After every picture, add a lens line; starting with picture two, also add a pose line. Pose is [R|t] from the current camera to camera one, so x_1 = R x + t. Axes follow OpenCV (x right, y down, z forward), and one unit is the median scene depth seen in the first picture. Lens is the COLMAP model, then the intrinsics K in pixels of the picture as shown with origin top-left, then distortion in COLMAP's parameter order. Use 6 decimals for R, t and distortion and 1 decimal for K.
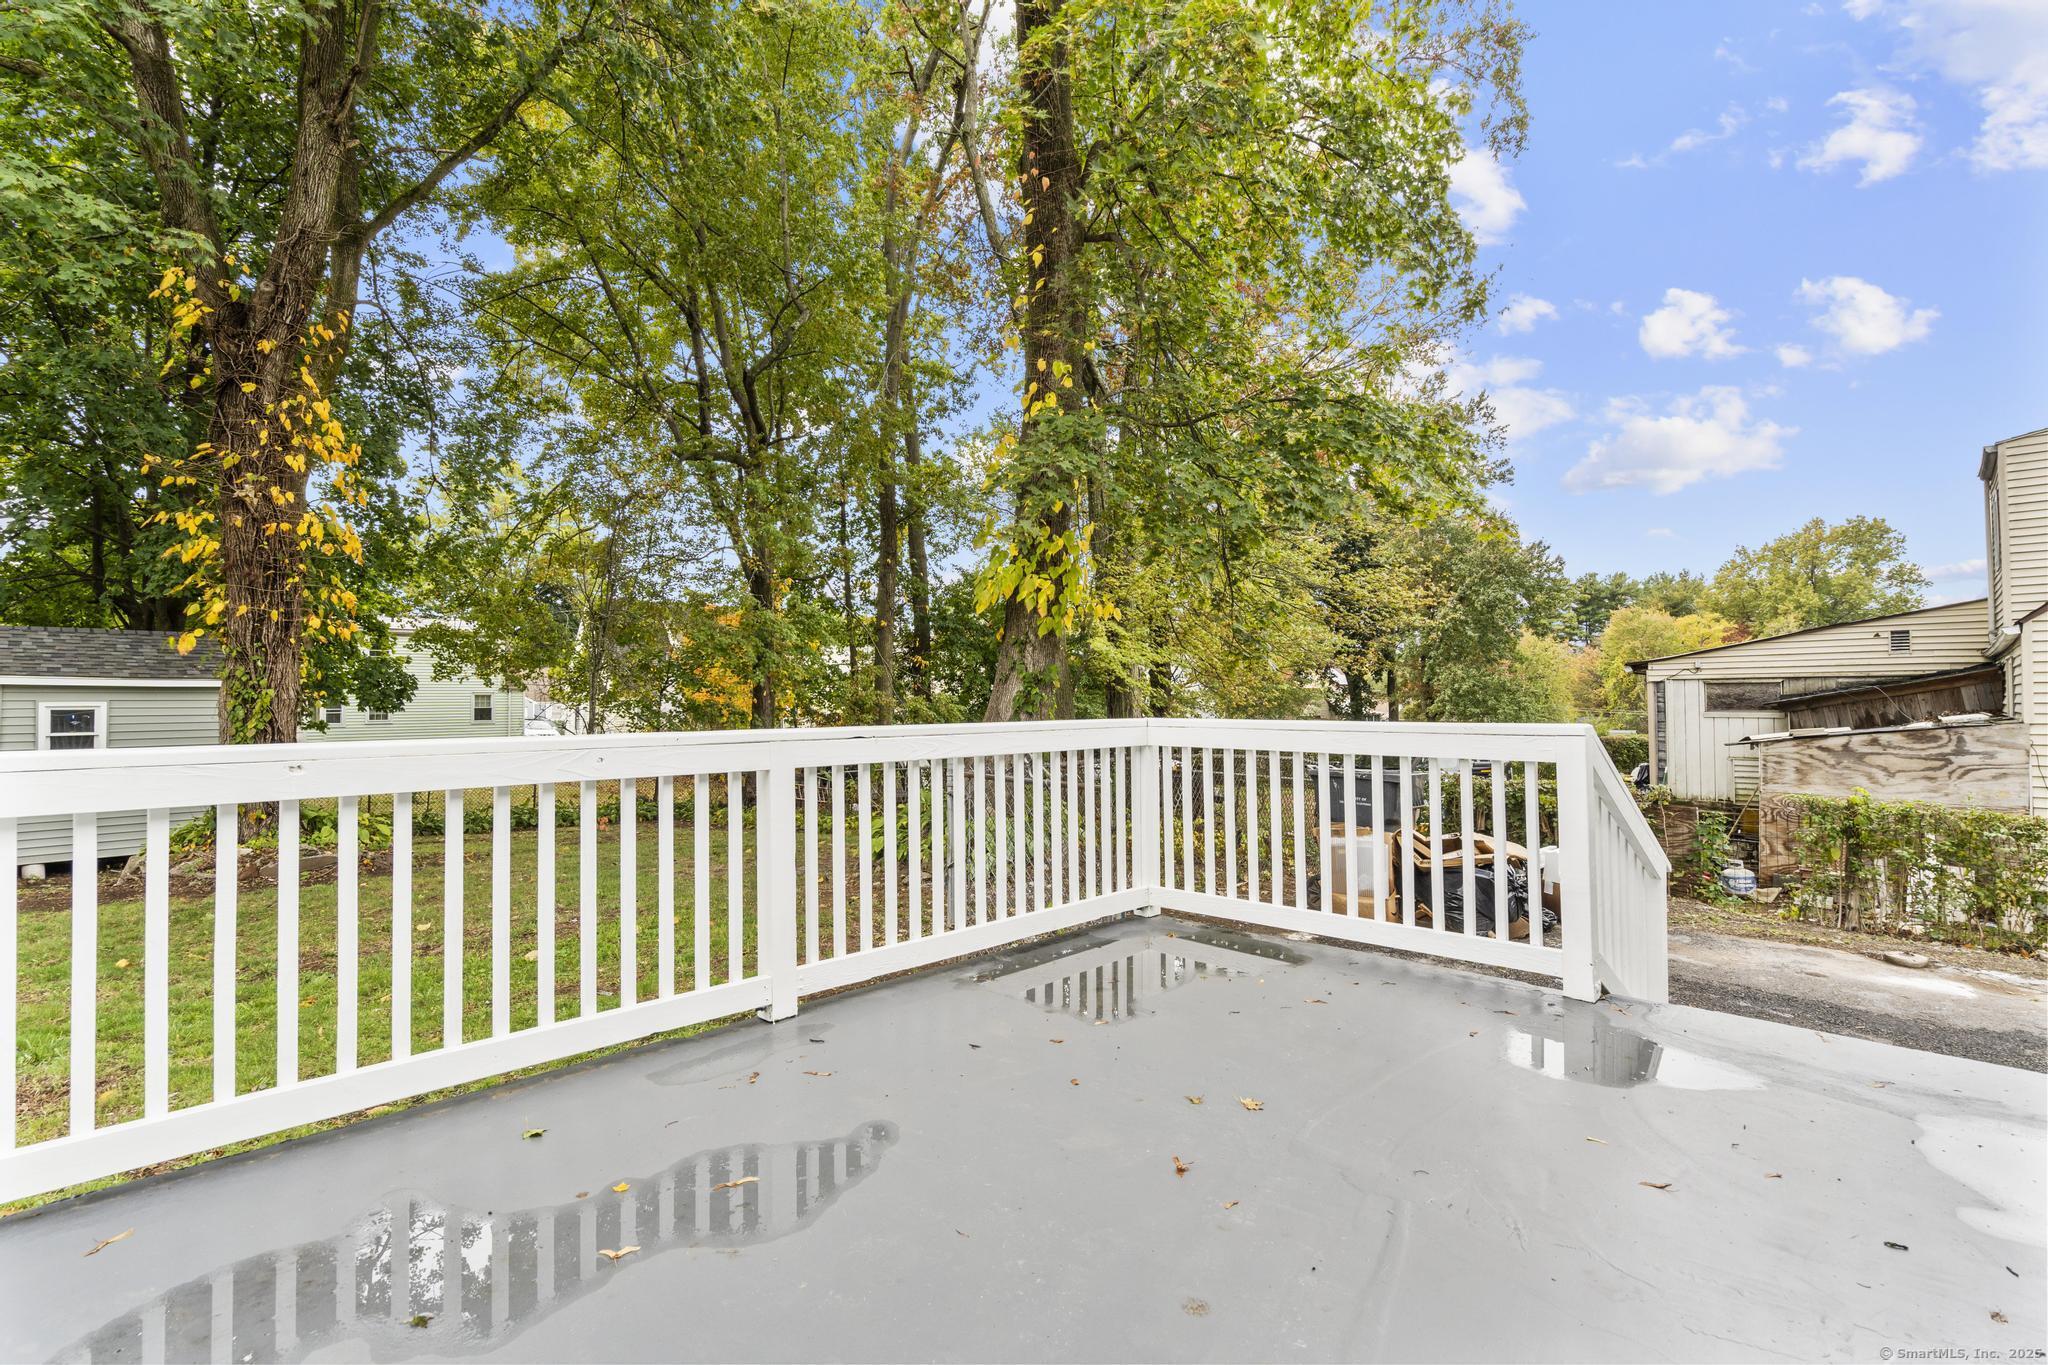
lens RADIAL K [[922.5, 0, 1025.6], [0, 922.5, 670.9], [0, 0, 1]] dist [-0.002758, 0.000461]
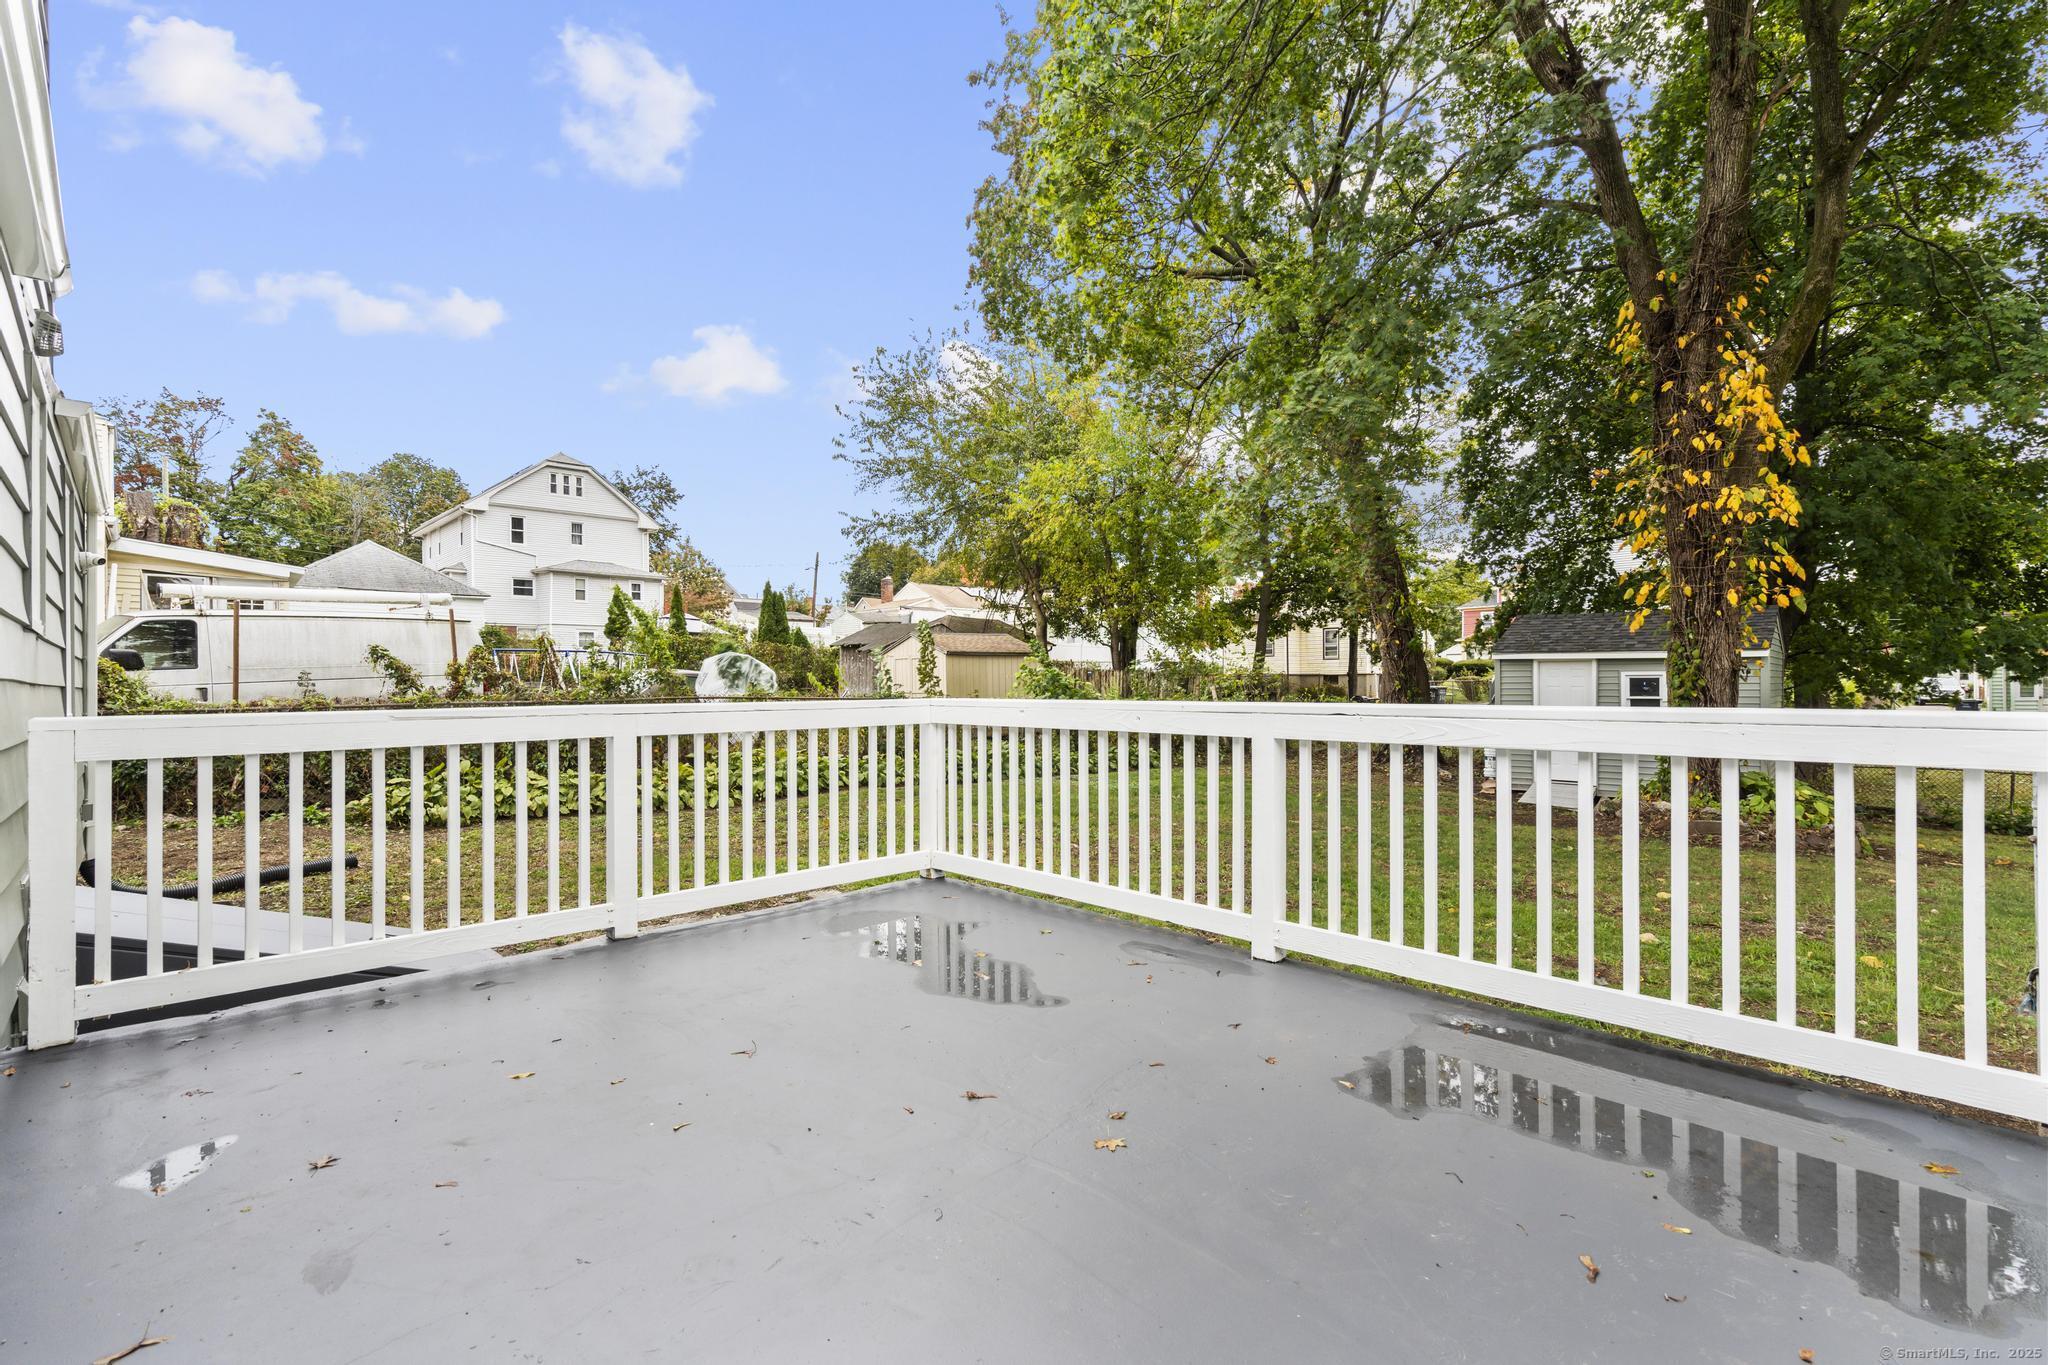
lens RADIAL K [[922.5, 0, 1026.5], [0, 922.5, 687.4], [0, 0, 1]] dist [-0.002758, 0.000461]
pose [[-0.021105, 0.016782, -0.999636, 0.289672], [0.040025, 0.999072, 0.015927, 0.004276], [0.998976, -0.039674, -0.021757, 0.249785]]
